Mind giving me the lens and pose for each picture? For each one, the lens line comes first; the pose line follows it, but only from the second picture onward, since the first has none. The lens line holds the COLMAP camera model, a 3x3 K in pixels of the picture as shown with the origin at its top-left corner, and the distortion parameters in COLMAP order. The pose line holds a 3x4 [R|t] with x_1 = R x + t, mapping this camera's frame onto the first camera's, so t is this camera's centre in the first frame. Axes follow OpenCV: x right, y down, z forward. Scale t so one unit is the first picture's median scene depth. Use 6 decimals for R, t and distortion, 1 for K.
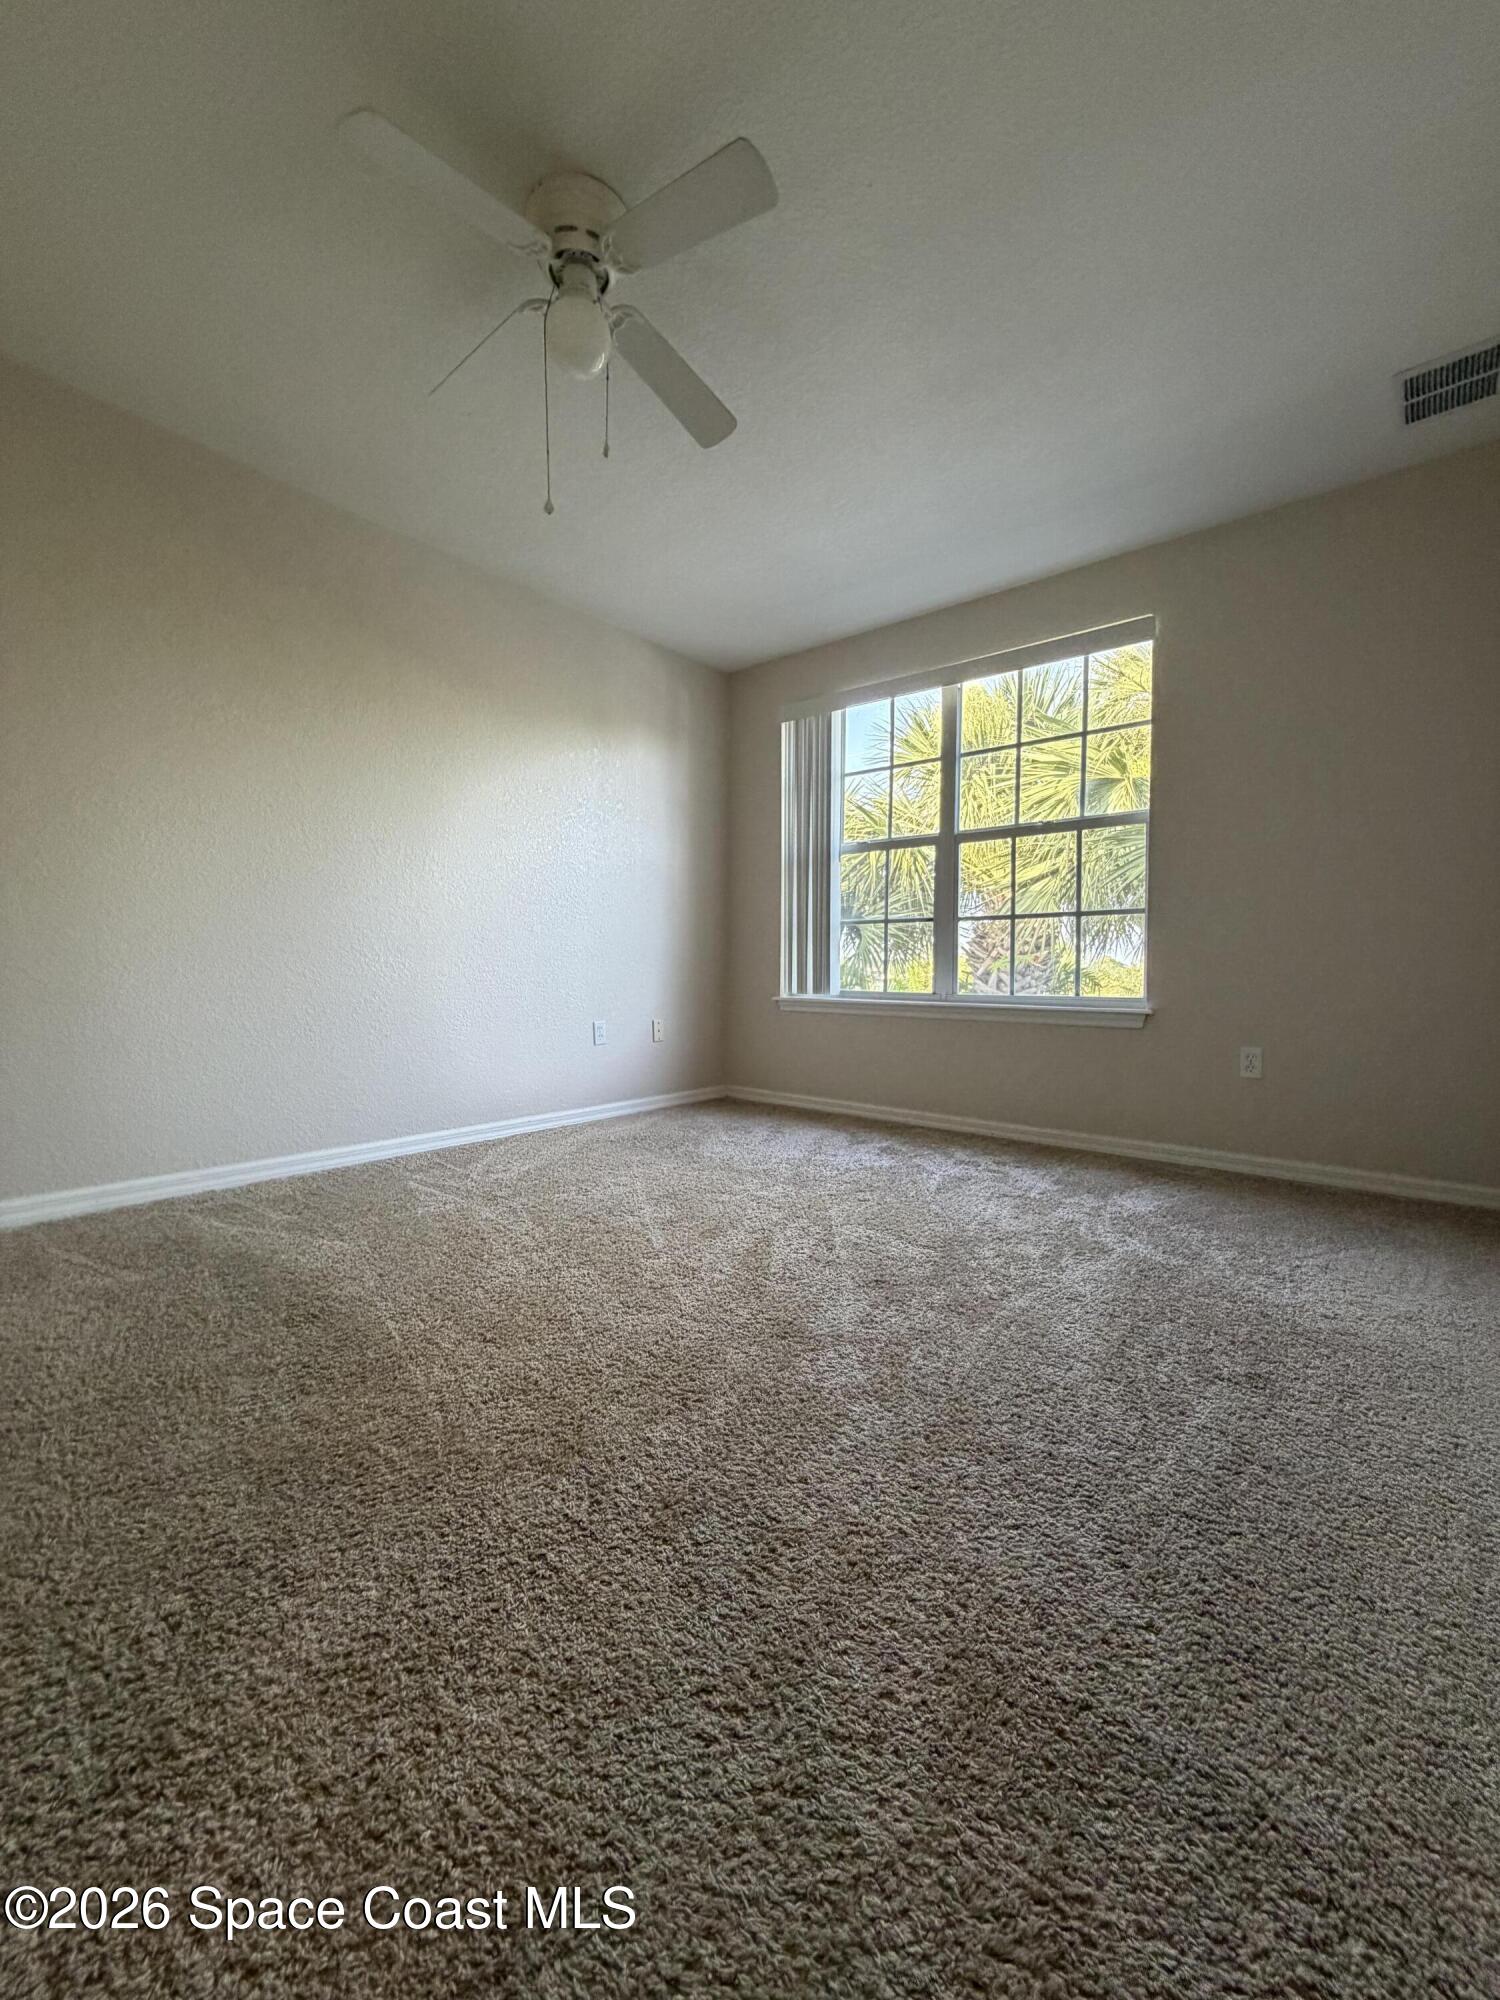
lens RADIAL K [[805.1, 0, 750.0], [0, 805.1, 1000.0], [0, 0, 1]] dist [-0.001772, 0.001146]
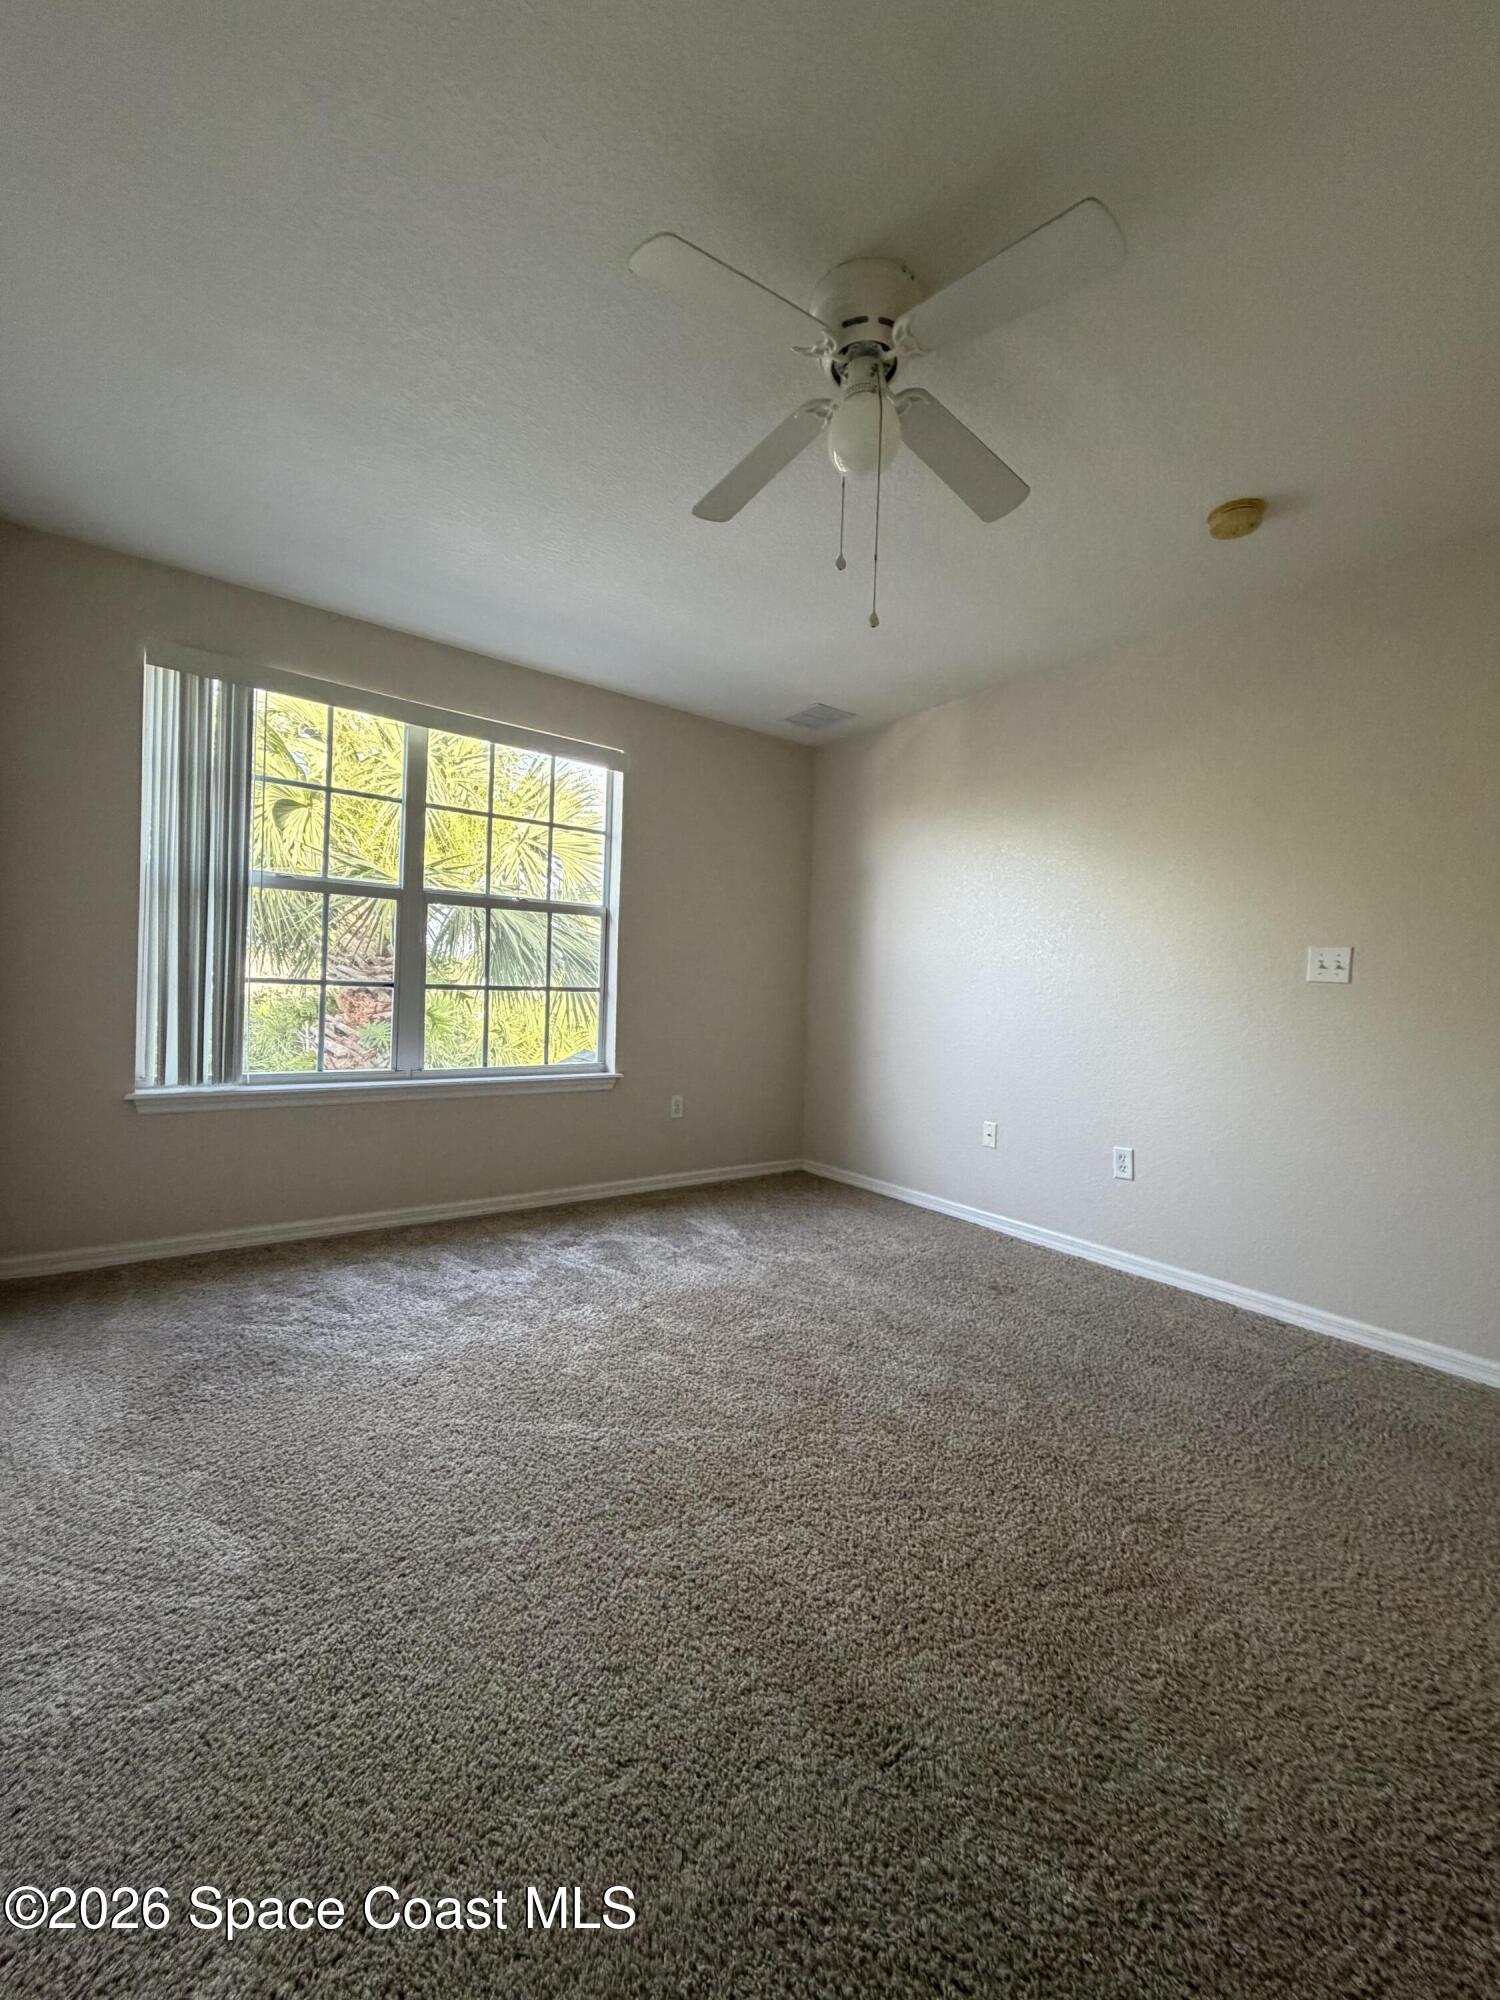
lens RADIAL K [[801.6, 0, 749.8], [0, 801.6, 992.6], [0, 0, 1]] dist [-0.000098, -0.000082]
pose [[0.228742, -0.006719, 0.973464, -0.868194], [0.001084, 0.999977, 0.006647, -0.161389], [-0.973487, -0.000465, 0.228744, 0.711566]]
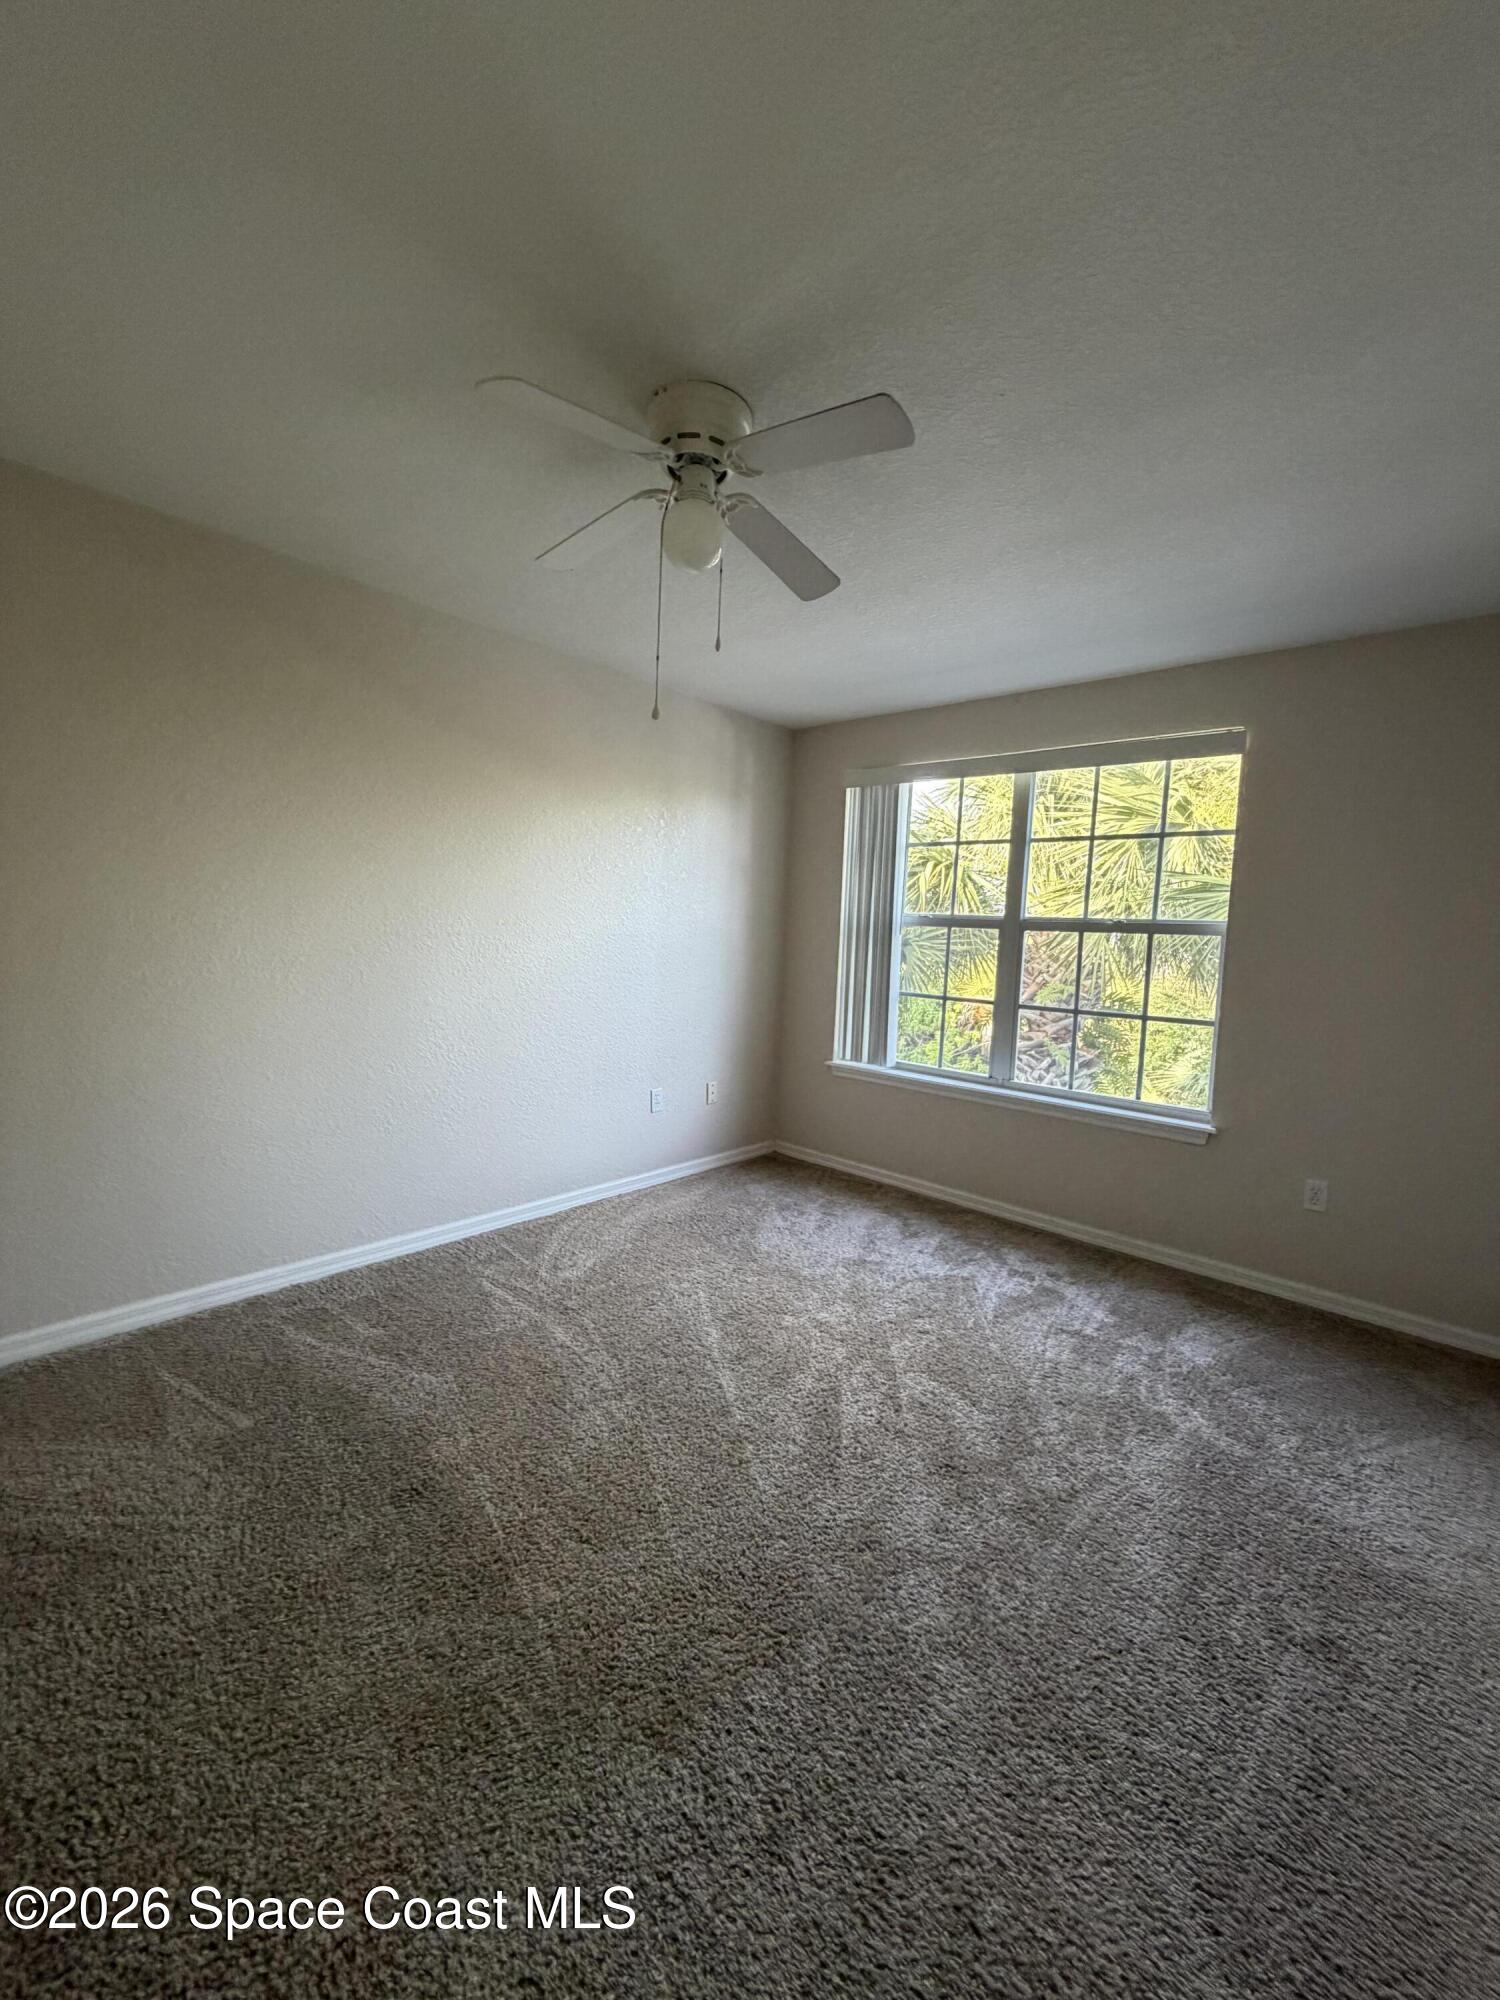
lens RADIAL K [[805.6, 0, 748.8], [0, 805.6, 997.3], [0, 0, 1]] dist [-0.000537, 0.000737]
pose [[0.998638, 0.040511, -0.032871, -0.070693], [-0.038949, 0.998142, 0.046854, -0.236431], [0.034708, -0.045510, 0.998361, -0.011627]]
